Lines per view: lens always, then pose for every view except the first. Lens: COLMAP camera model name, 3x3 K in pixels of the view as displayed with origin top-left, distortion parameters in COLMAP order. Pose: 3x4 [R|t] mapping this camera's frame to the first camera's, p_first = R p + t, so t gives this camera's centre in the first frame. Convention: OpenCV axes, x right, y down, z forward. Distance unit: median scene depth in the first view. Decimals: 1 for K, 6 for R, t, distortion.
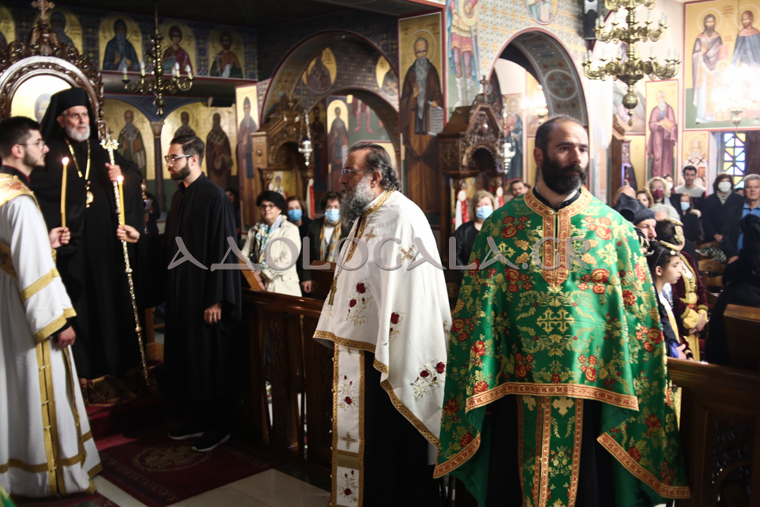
lens RADIAL K [[759.5, 0, 380.5], [0, 759.5, 253.2], [0, 0, 1]] dist [-0.109930, 0.000000]
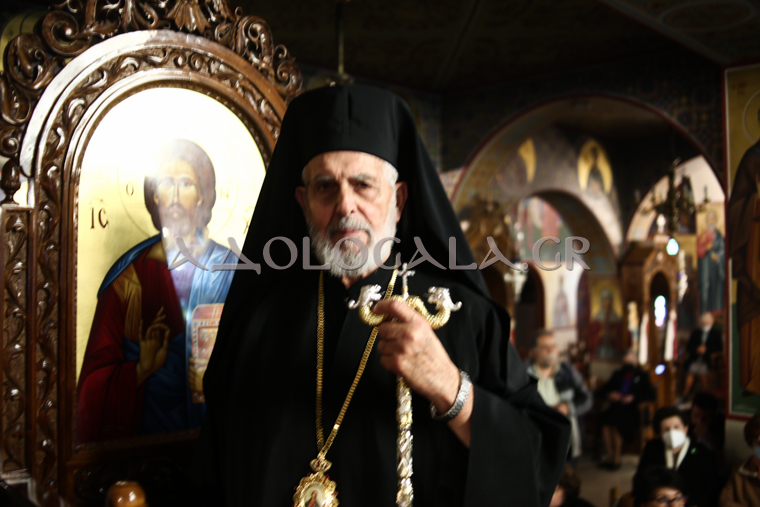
lens RADIAL K [[759.5, 0, 380.0], [0, 759.5, 253.1], [0, 0, 1]] dist [-0.109930, 0.000000]
pose [[0.997889, 0.018605, -0.062222, -0.201713], [-0.027366, 0.989335, -0.143063, -0.069790], [0.058896, 0.144464, 0.987756, 0.398399]]
